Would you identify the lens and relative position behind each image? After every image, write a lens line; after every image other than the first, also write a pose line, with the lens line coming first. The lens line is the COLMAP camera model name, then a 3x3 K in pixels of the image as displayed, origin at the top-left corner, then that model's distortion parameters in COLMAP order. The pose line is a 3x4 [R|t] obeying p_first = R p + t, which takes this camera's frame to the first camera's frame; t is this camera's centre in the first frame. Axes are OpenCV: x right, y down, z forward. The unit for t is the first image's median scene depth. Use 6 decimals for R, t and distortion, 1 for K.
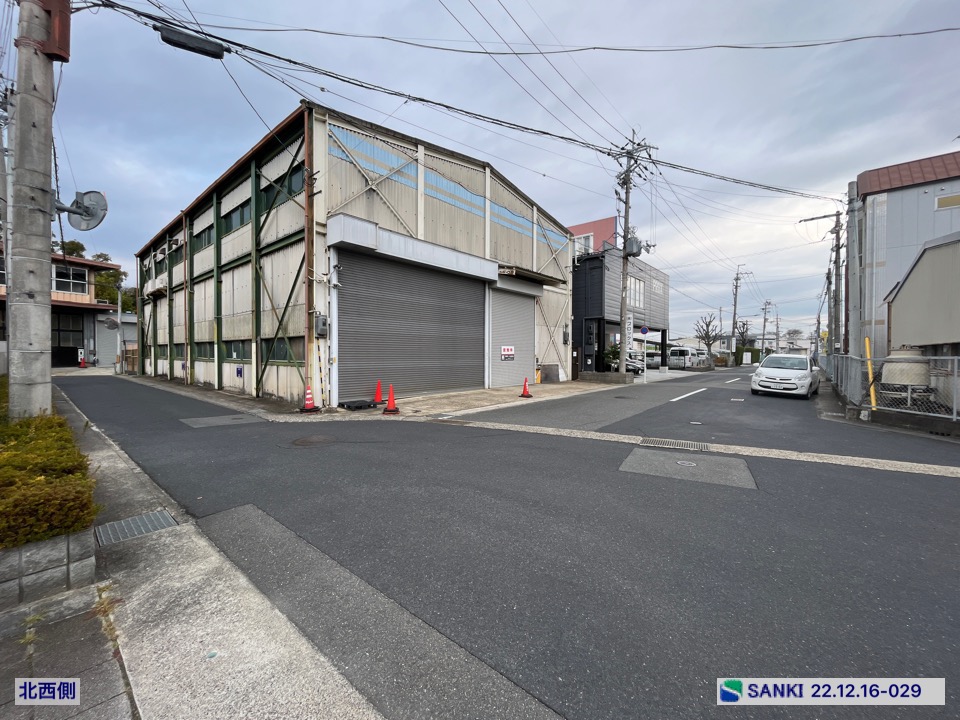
lens RADIAL K [[388.1, 0, 480.5], [0, 388.1, 359.9], [0, 0, 1]] dist [-0.002681, -0.000459]
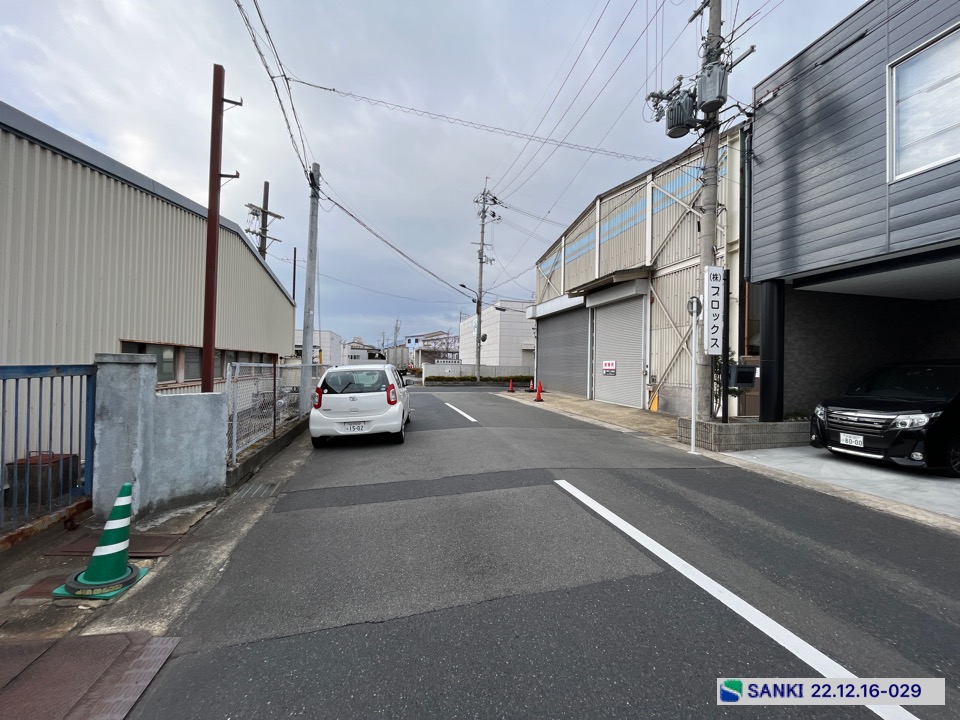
lens RADIAL K [[388.1, 0, 480.5], [0, 388.1, 359.9], [0, 0, 1]] dist [-0.002681, -0.000459]
pose [[-0.587023, -0.024974, -0.809185, 1.049536], [-0.034024, 0.999402, -0.006162, -0.020843], [0.808855, 0.023915, -0.587522, 1.327338]]
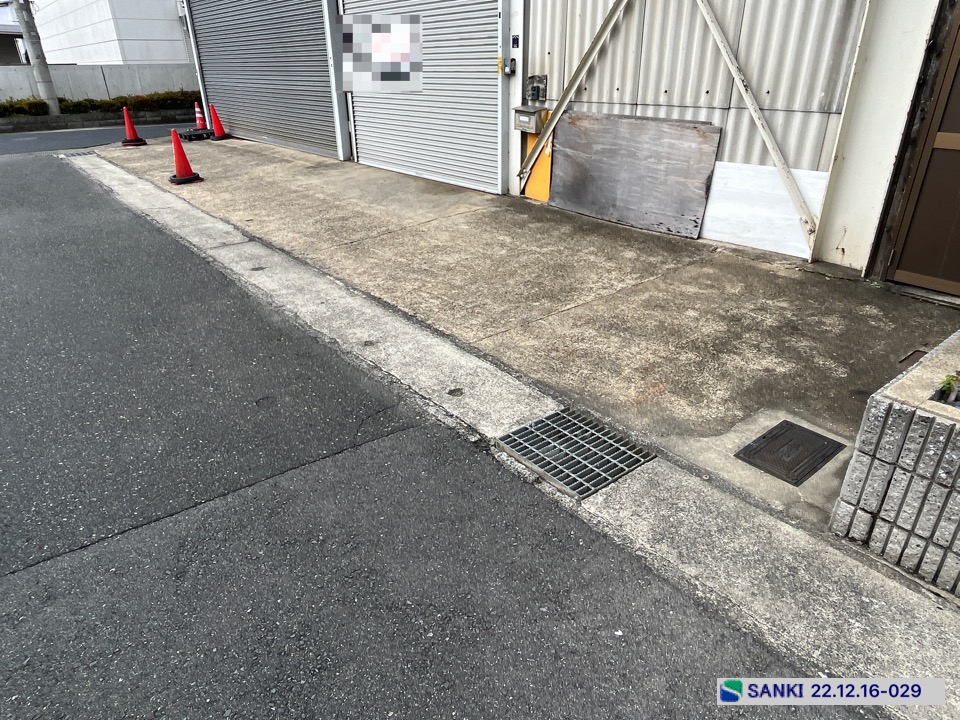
lens RADIAL K [[608.6, 0, 480.0], [0, 608.6, 361.0], [0, 0, 1]] dist [0.000967, -0.006059]
pose [[-0.183828, 0.431422, -0.883223, 0.579014], [-0.004797, 0.898131, 0.439703, -0.012240], [0.982947, 0.085066, -0.163032, 1.182713]]
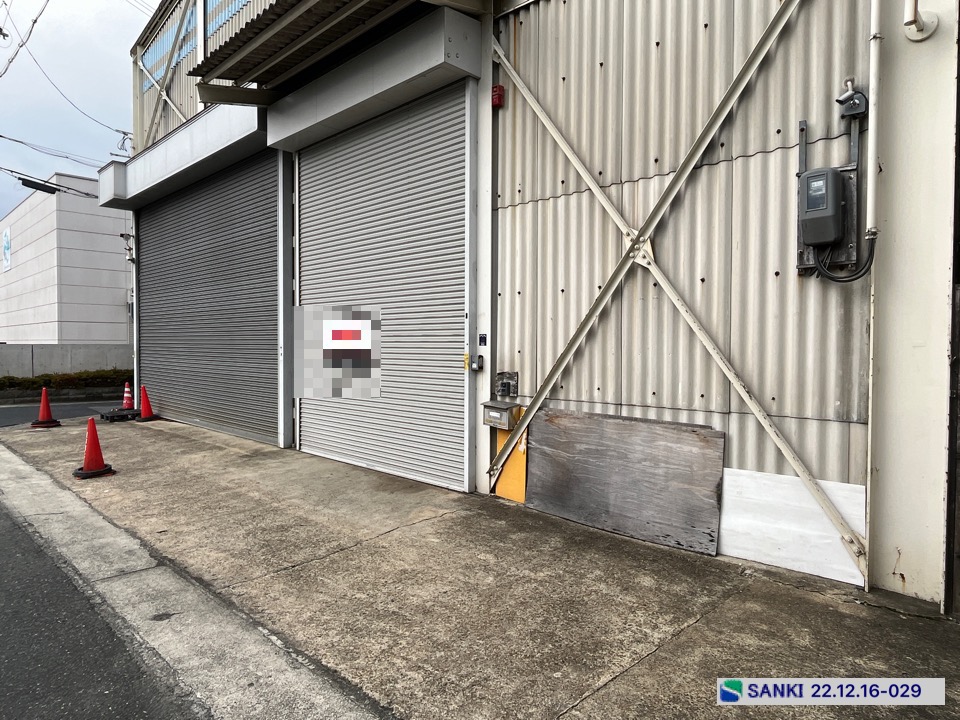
lens RADIAL K [[608.4, 0, 479.9], [0, 608.4, 359.7], [0, 0, 1]] dist [0.004507, -0.010308]
pose [[-0.070024, 0.023006, -0.997280, 0.523754], [-0.020196, 0.999496, 0.024475, -0.021234], [0.997341, 0.021855, -0.069525, 1.150210]]
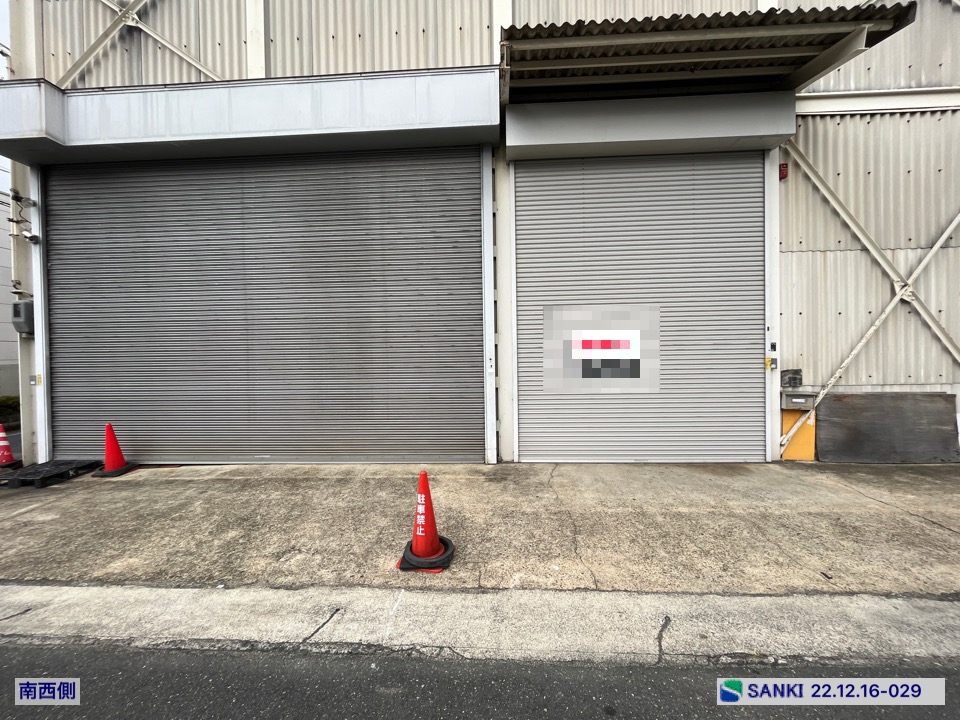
lens RADIAL K [[388.1, 0, 480.5], [0, 388.1, 359.9], [0, 0, 1]] dist [-0.002681, -0.000459]
pose [[0.608702, -0.001450, -0.793397, 0.263250], [0.005759, 0.999980, 0.002591, -0.015798], [0.793378, -0.006146, 0.608698, 0.743818]]
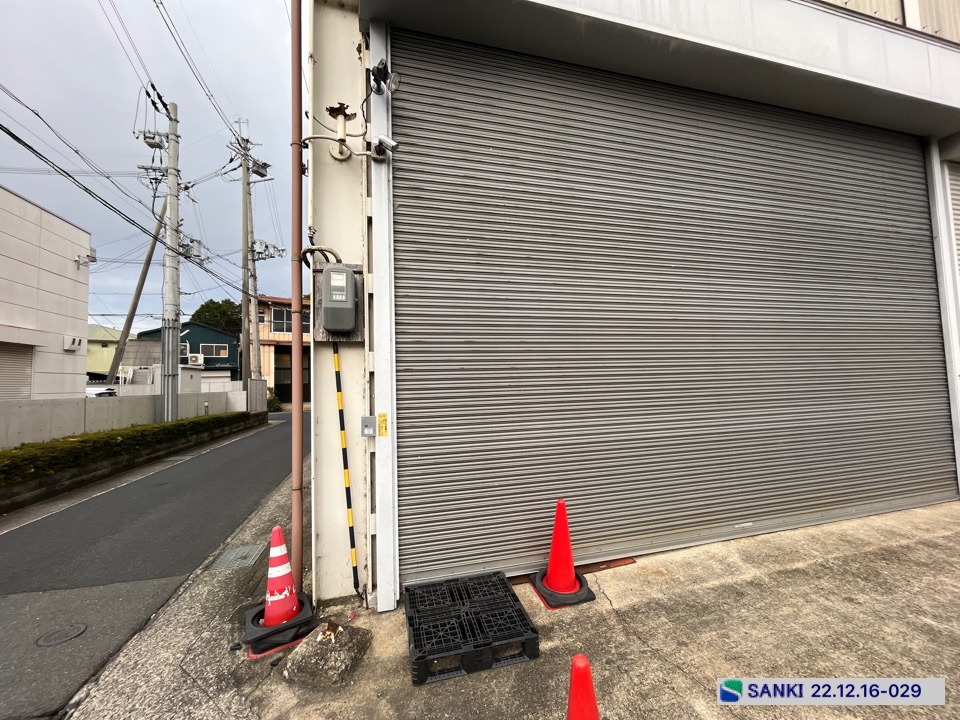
lens RADIAL K [[388.1, 0, 480.5], [0, 388.1, 359.9], [0, 0, 1]] dist [-0.002681, -0.000459]
pose [[0.823809, -0.059626, -0.563723, -0.108949], [0.023029, 0.997152, -0.071816, -0.014833], [0.566399, 0.046181, 0.822836, 0.525807]]
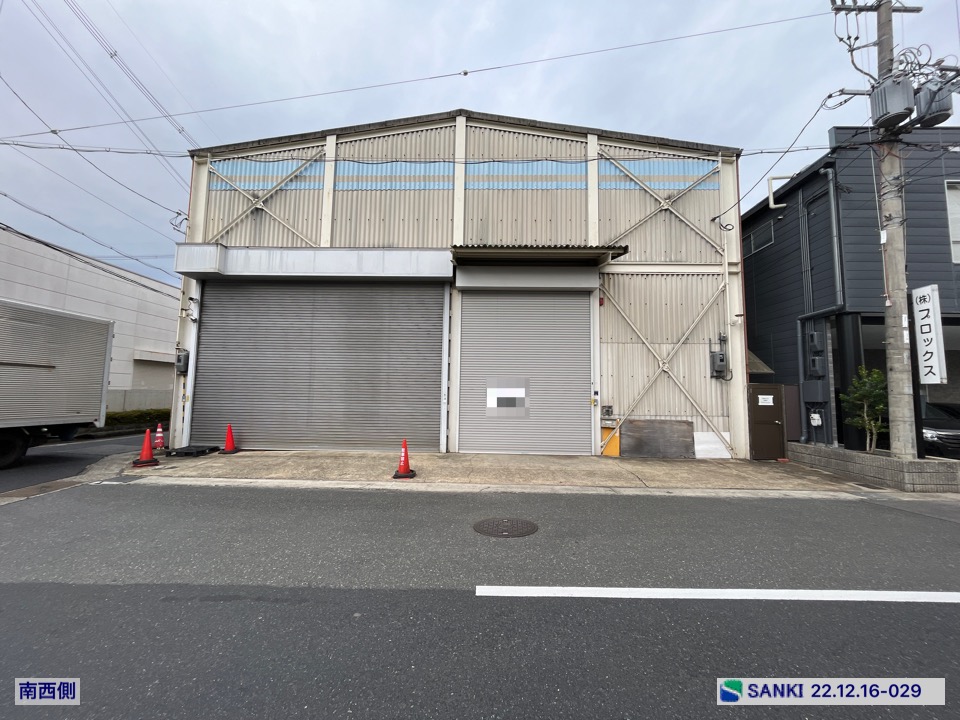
lens RADIAL K [[388.1, 0, 480.5], [0, 388.1, 359.9], [0, 0, 1]] dist [-0.002681, -0.000459]
pose [[0.629880, -0.063626, -0.774082, 0.507206], [-0.025762, 0.994379, -0.102696, -0.009406], [0.776265, 0.084628, 0.624700, 0.615072]]
